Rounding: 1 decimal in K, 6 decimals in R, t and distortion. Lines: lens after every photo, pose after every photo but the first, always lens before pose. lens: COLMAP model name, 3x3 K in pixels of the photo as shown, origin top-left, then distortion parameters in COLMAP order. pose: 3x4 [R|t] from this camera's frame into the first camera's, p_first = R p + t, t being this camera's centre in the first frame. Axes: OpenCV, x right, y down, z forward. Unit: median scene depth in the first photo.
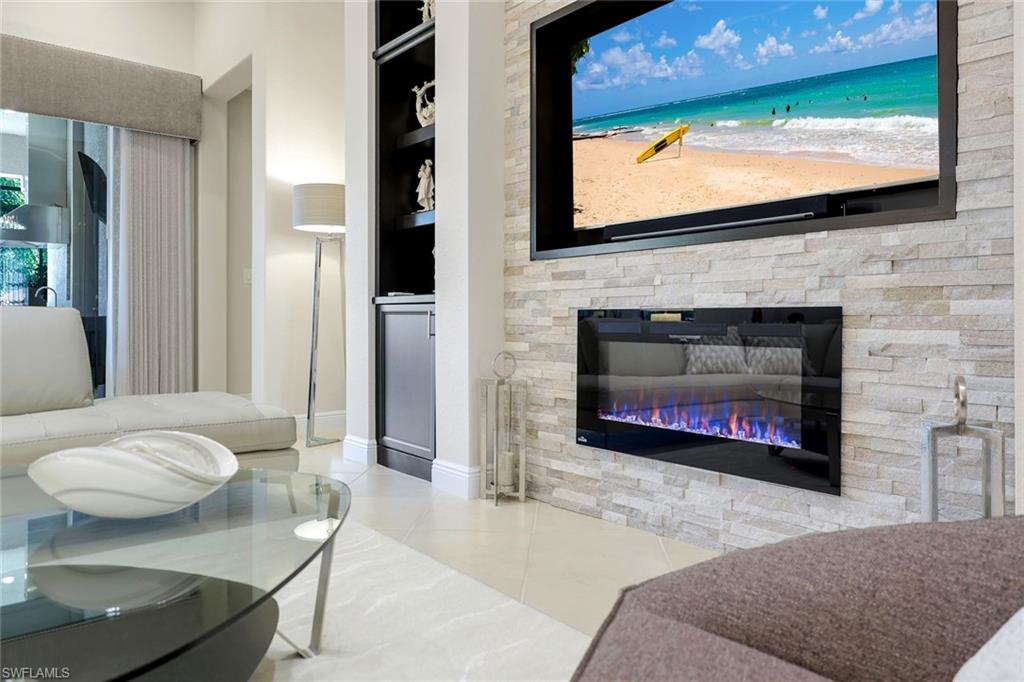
lens RADIAL K [[693.8, 0, 502.8], [0, 693.8, 318.1], [0, 0, 1]] dist [-0.003761, 0.003500]
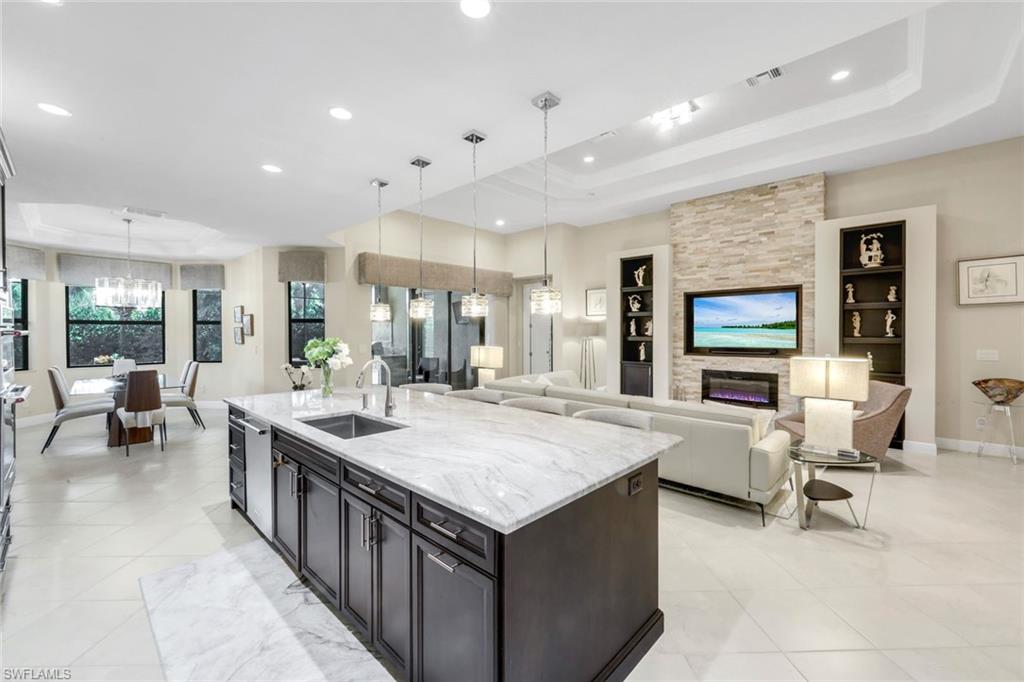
lens RADIAL K [[416.4, 0, 514.6], [0, 416.4, 336.5], [0, 0, 1]] dist [0.001290, -0.000727]
pose [[0.992847, -0.007020, 0.119186, -1.244929], [0.005538, 0.999903, 0.012762, -0.236979], [-0.119264, -0.012011, 0.992790, -1.243680]]
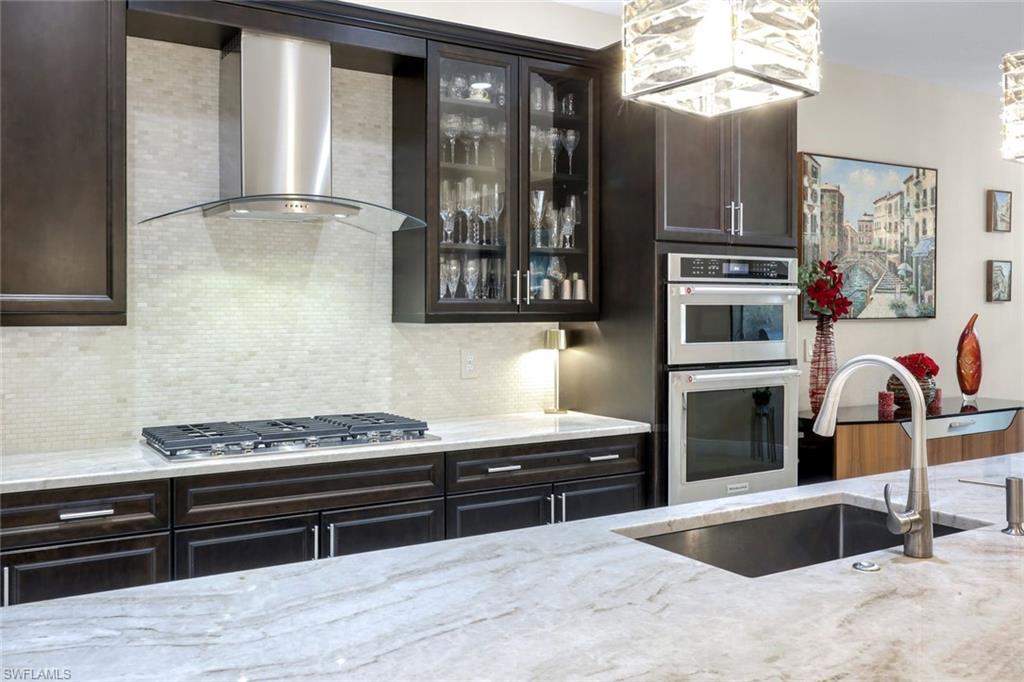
lens RADIAL K [[888.9, 0, 509.0], [0, 888.9, 321.2], [0, 0, 1]] dist [0.004532, 0.011529]
pose [[-0.140298, 0.006342, -0.990089, -0.790251], [0.001353, 0.999980, 0.006214, -0.202517], [0.990108, -0.000468, -0.140303, -0.440593]]
